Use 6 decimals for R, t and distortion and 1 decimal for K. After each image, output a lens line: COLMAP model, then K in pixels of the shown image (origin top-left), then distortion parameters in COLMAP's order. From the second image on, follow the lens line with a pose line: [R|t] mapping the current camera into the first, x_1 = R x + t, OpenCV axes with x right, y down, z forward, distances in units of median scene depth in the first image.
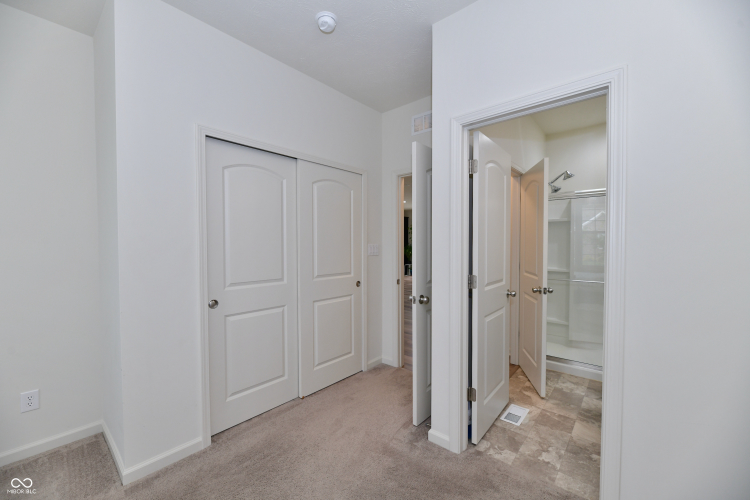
lens RADIAL K [[306.1, 0, 375.5], [0, 306.1, 251.8], [0, 0, 1]] dist [0.000442, -0.000064]
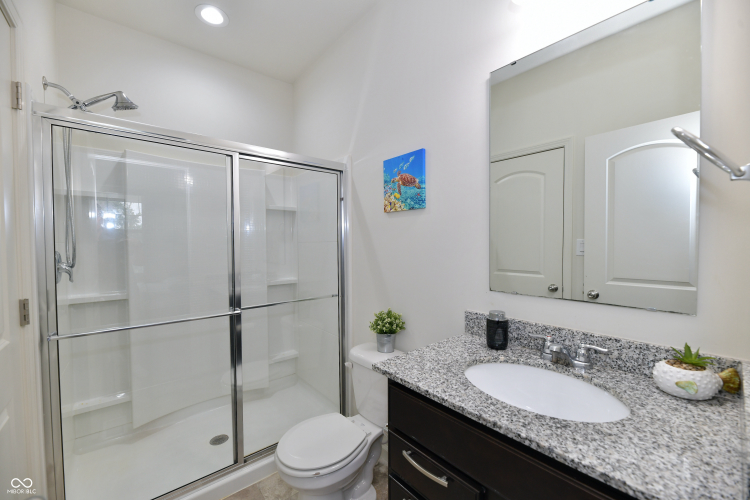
lens RADIAL K [[306.1, 0, 375.5], [0, 306.1, 251.5], [0, 0, 1]] dist [0.000442, -0.000064]
pose [[0.167660, -0.026764, 0.985482, 0.198296], [0.028246, 0.999351, 0.022335, -0.011248], [-0.985440, 0.024091, 0.168307, 0.503147]]
